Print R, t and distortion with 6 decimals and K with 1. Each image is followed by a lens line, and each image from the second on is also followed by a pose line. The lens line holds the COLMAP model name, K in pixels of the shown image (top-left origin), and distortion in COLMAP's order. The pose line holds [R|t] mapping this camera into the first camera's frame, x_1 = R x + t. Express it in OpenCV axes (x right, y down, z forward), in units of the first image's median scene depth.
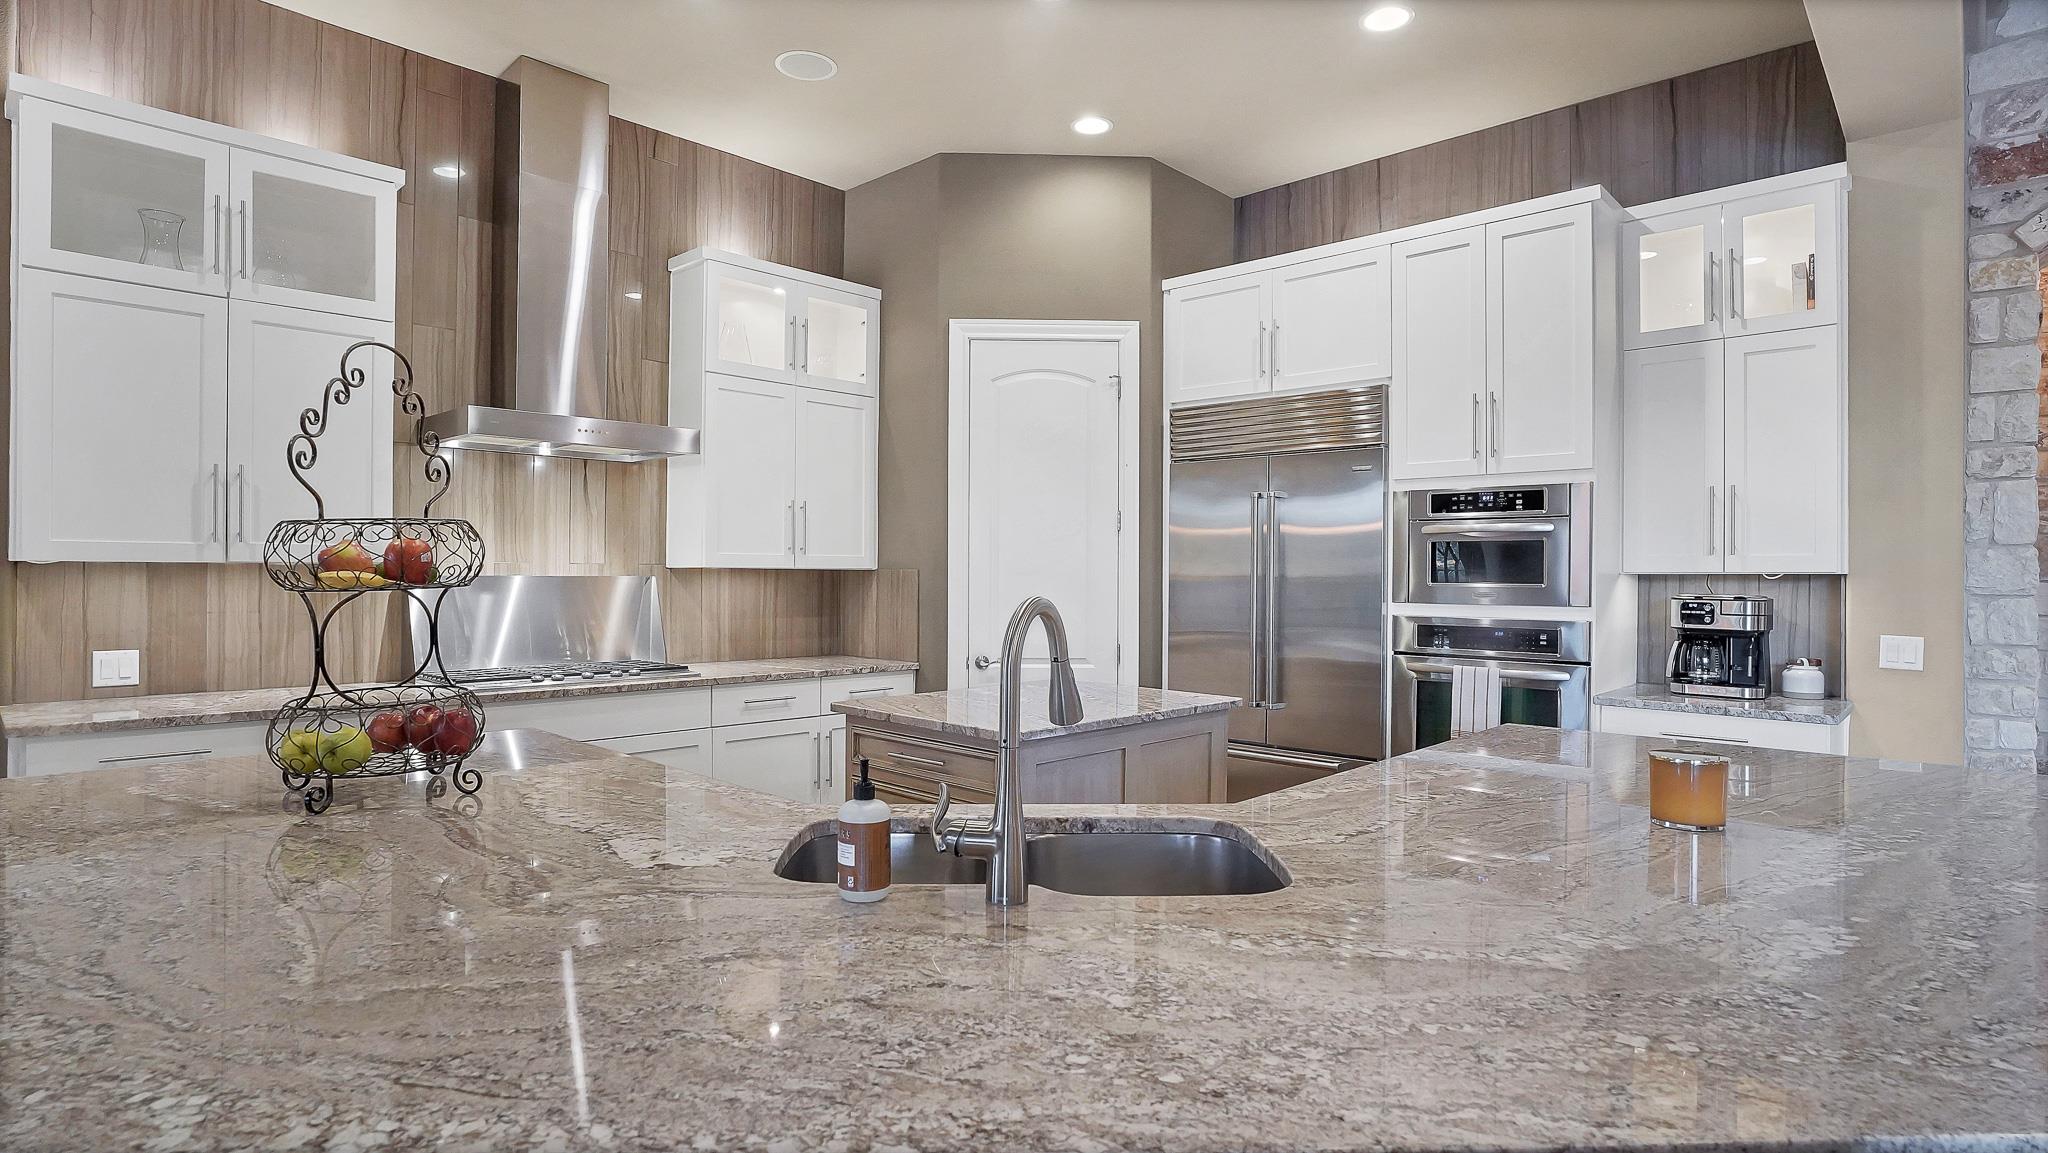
lens RADIAL K [[1046.1, 0, 1040.3], [0, 1046.1, 573.1], [0, 0, 1]] dist [-0.029617, 0.001319]
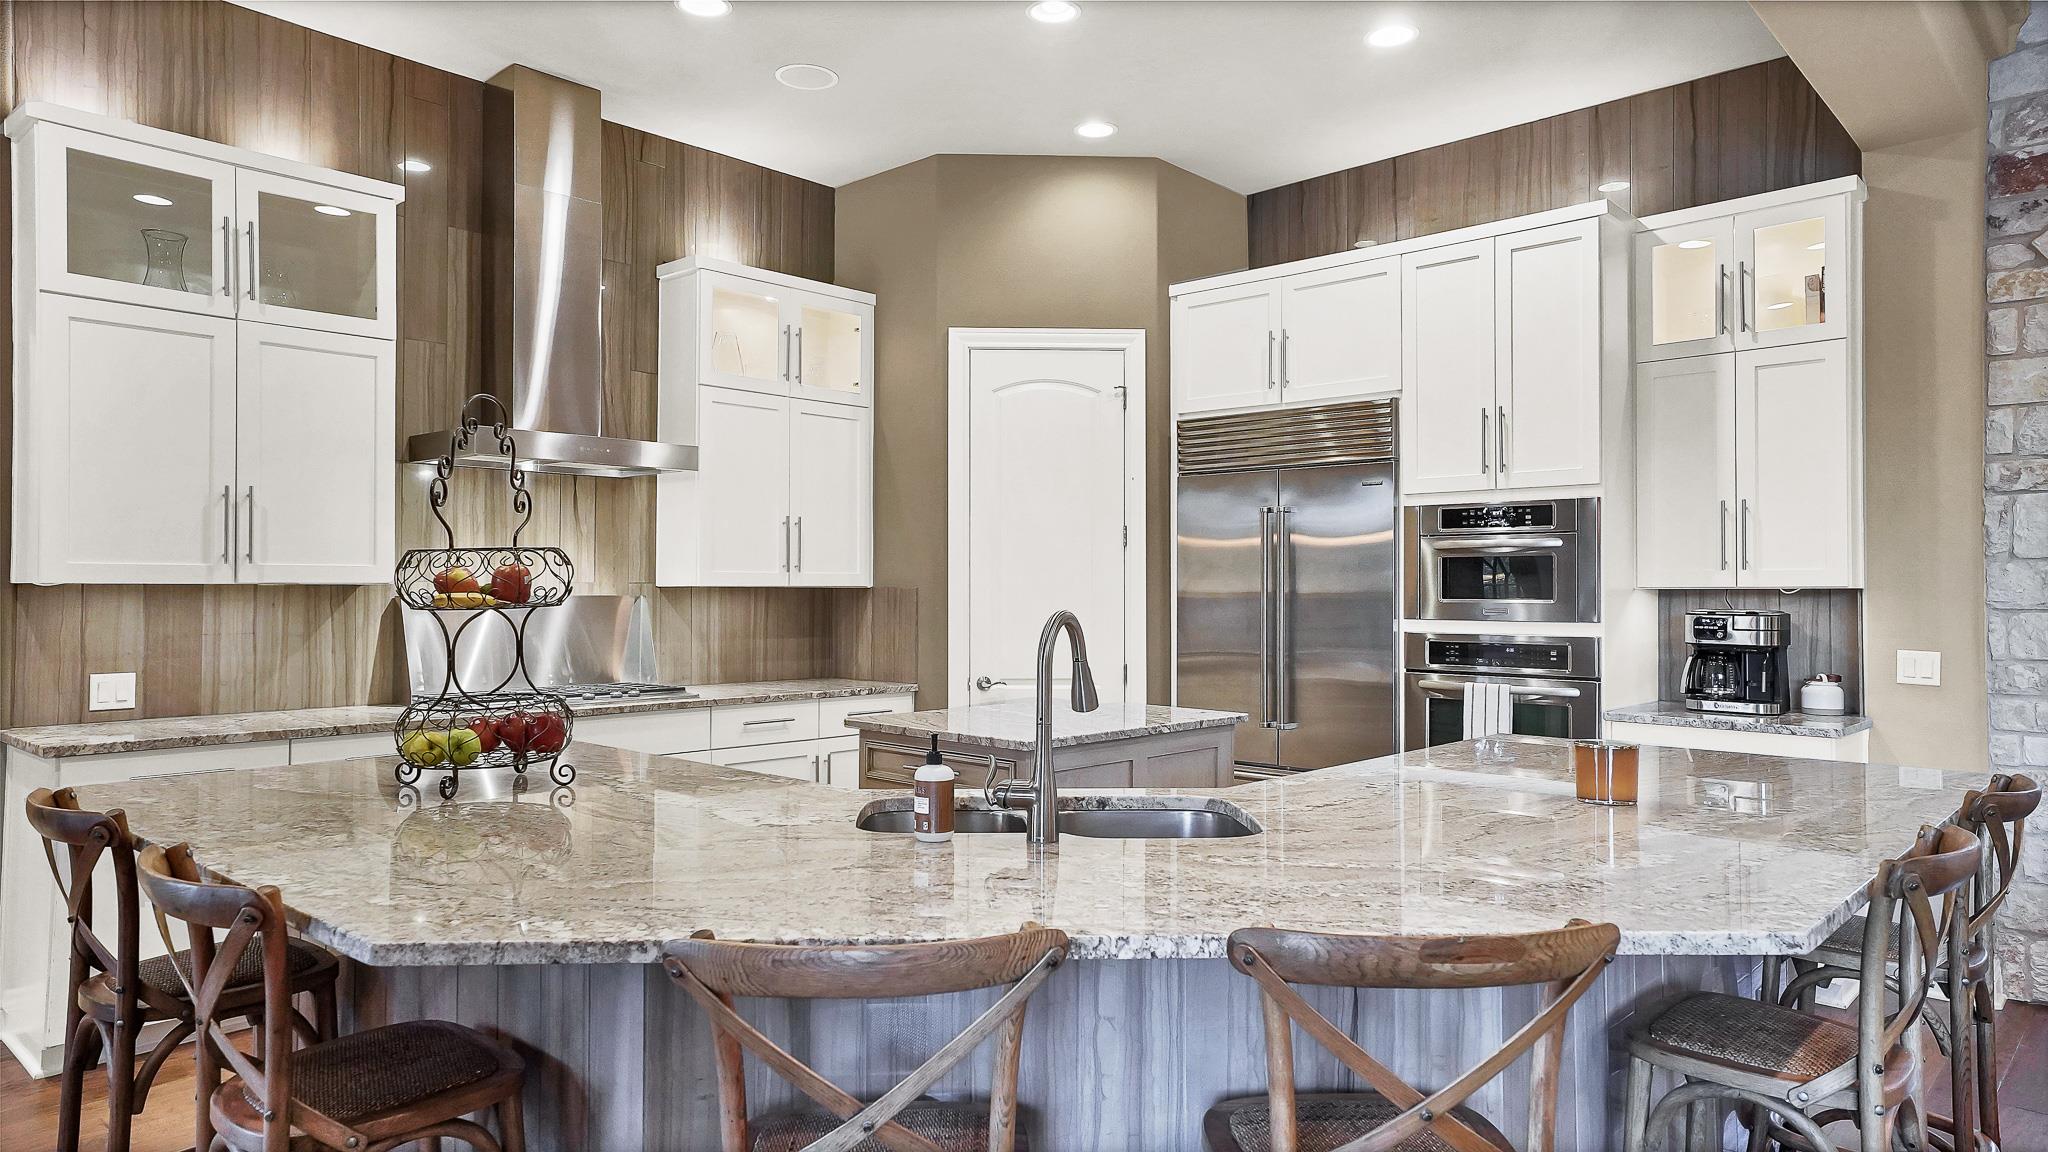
lens RADIAL K [[1259.7, 0, 1040.6], [0, 1259.7, 570.4], [0, 0, 1]] dist [0.025580, 0.003361]
pose [[0.999956, -0.003934, 0.008472, -0.015927], [0.004061, 0.999879, -0.015014, -0.001383], [-0.008412, 0.015048, 0.999851, -0.203046]]
